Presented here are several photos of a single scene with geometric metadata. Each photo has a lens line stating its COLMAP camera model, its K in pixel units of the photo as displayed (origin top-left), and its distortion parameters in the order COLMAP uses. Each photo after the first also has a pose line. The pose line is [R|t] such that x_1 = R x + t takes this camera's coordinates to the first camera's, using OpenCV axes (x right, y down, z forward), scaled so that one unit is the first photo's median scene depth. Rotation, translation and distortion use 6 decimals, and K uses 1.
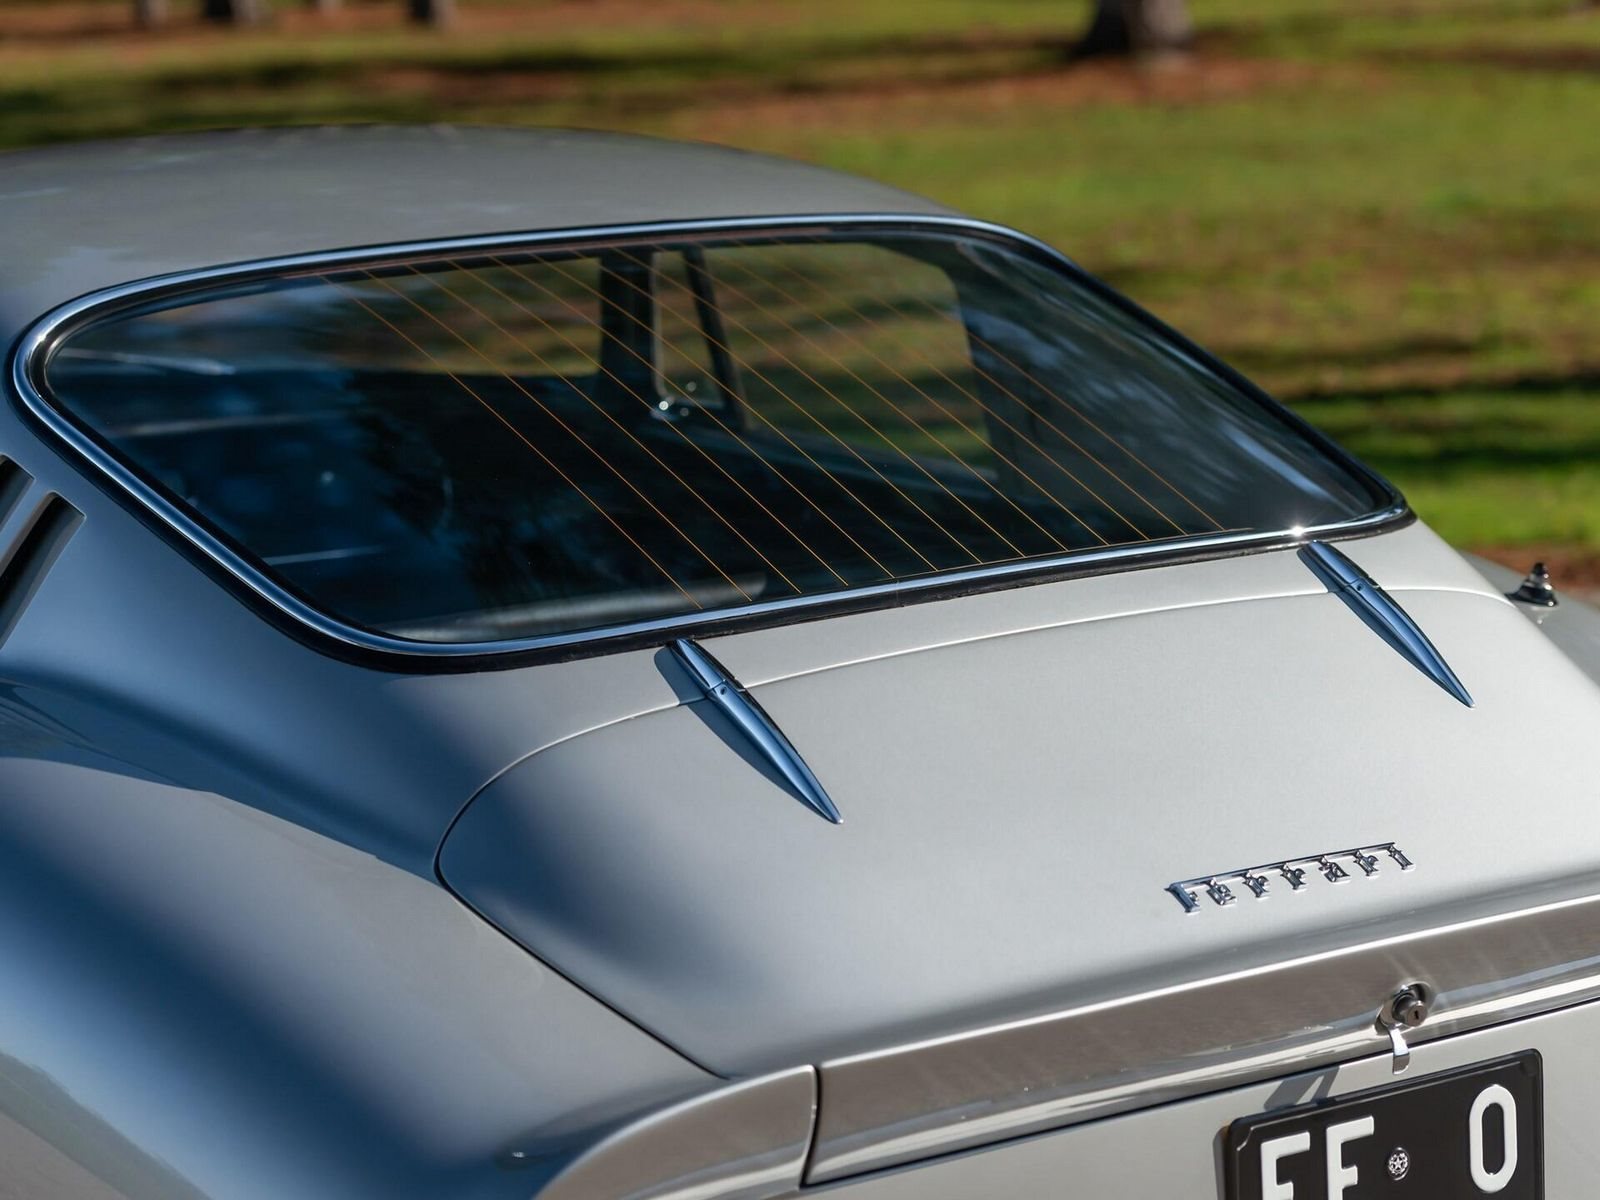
lens RADIAL K [[4218.9, 0, 800.0], [0, 4218.9, 600.0], [0, 0, 1]] dist [-0.083752, -0.341681]
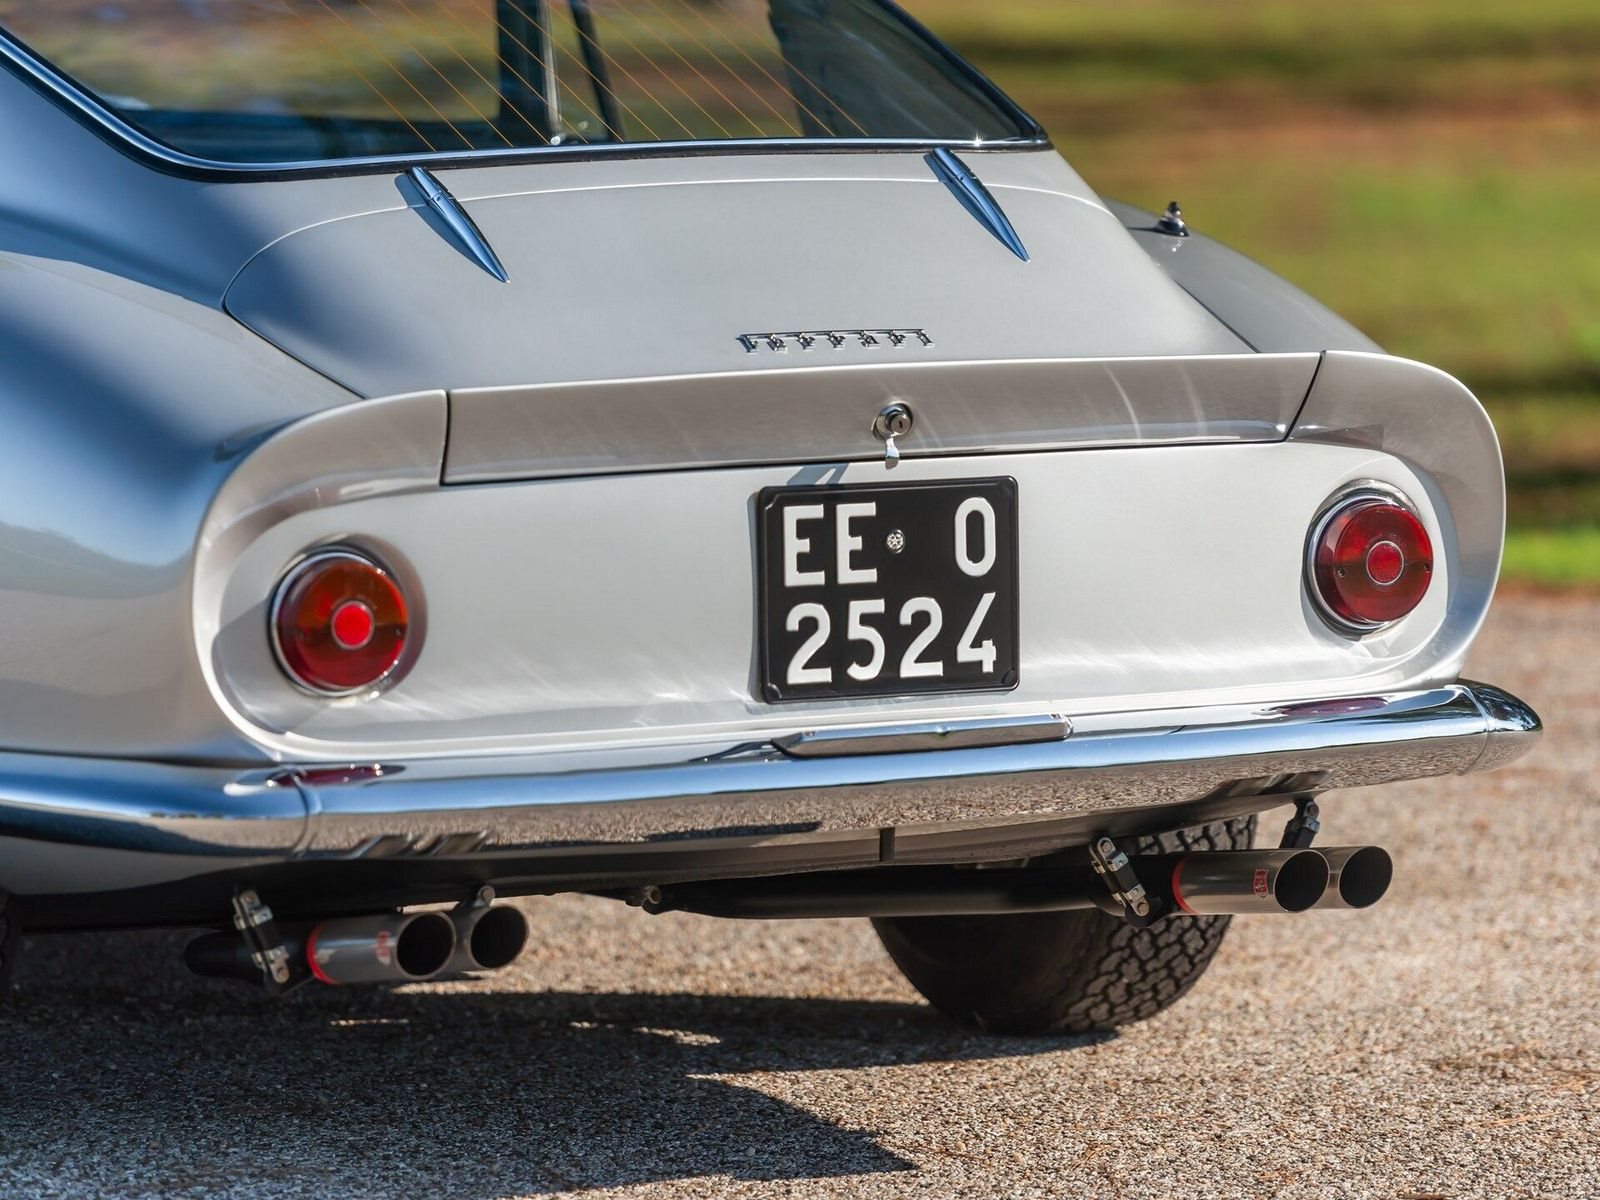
lens RADIAL K [[8688.1, 0, 800.0], [0, 8688.1, 600.0], [0, 0, 1]] dist [0.175790, -100.761089]
pose [[0.995811, 0.037390, -0.083446, 0.346542], [-0.043098, 0.996776, -0.067676, 0.344517], [0.080647, 0.070989, 0.994212, -1.838999]]
